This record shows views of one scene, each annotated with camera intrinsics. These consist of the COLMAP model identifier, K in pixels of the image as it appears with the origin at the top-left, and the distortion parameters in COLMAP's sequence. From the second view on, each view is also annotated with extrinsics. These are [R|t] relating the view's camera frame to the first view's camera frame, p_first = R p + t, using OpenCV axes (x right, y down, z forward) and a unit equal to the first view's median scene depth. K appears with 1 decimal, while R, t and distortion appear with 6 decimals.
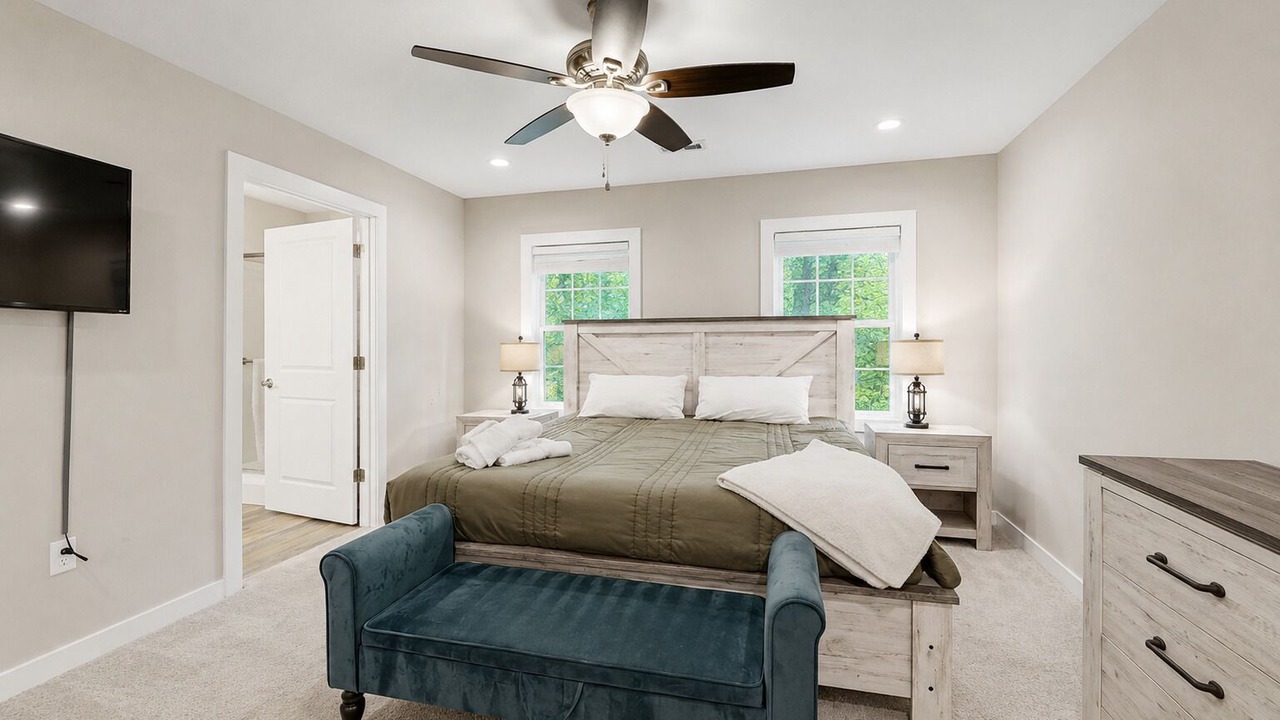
lens RADIAL K [[586.3, 0, 634.5], [0, 586.3, 354.6], [0, 0, 1]] dist [0.070563, 0.000060]
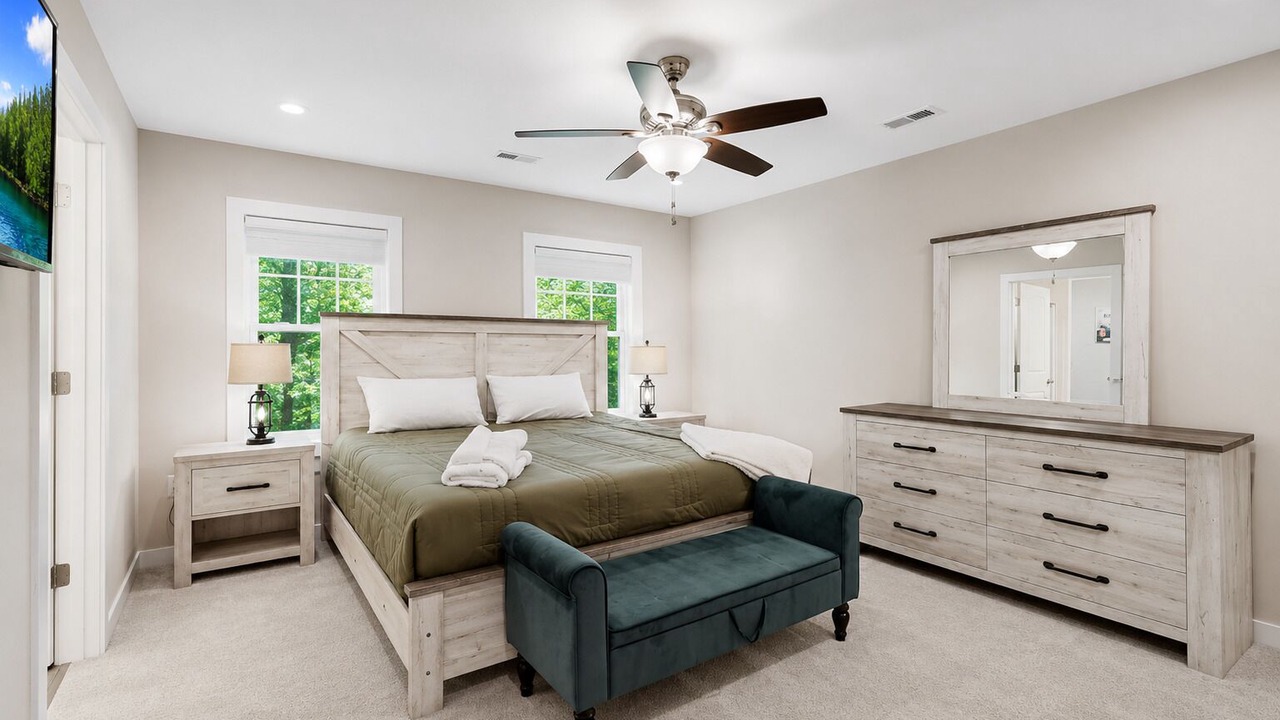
lens RADIAL K [[566.7, 0, 636.1], [0, 566.7, 363.9], [0, 0, 1]] dist [0.002756, 0.000326]
pose [[0.642348, -0.021298, 0.766117, -0.511101], [0.005085, 0.999710, 0.023528, -0.007885], [-0.766396, -0.011218, 0.642270, 0.174690]]
